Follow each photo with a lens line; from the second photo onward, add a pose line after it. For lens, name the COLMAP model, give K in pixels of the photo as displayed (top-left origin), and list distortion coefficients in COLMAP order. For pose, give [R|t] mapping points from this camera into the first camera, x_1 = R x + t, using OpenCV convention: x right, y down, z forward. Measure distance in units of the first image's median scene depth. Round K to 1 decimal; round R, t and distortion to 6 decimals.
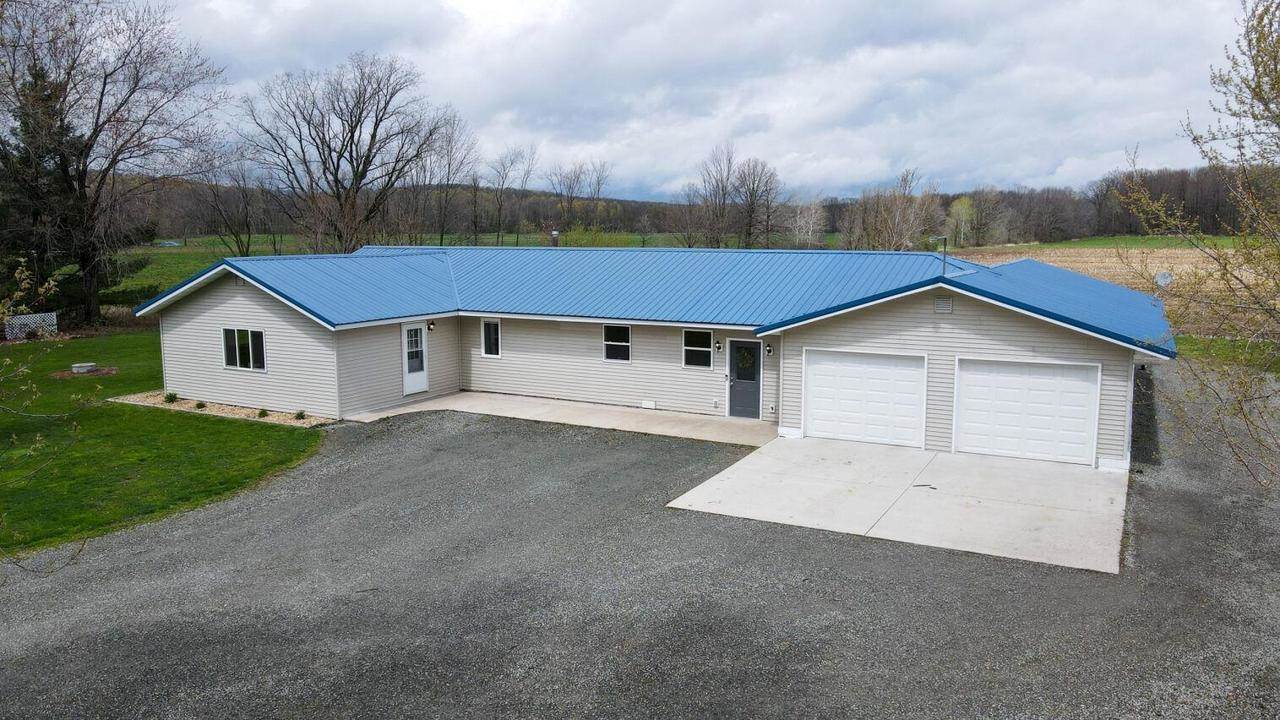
lens RADIAL K [[932.8, 0, 640.0], [0, 932.8, 360.0], [0, 0, 1]] dist [0.005920, 0.005844]
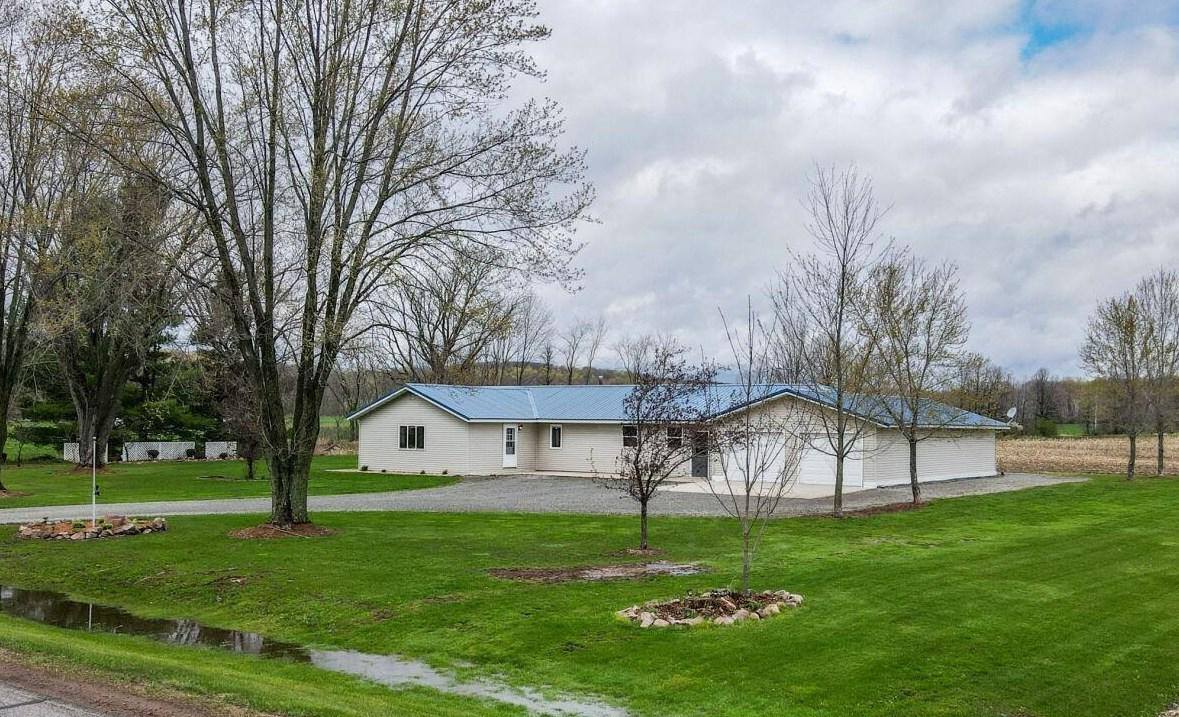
lens RADIAL K [[941.0, 0, 589.5], [0, 941.0, 358.5], [0, 0, 1]] dist [-0.000003, -0.000091]
pose [[0.991631, 0.009785, -0.128735, 0.110829], [-0.033120, 0.983035, -0.180404, 0.140140], [0.124786, 0.183158, 0.975132, -0.631693]]
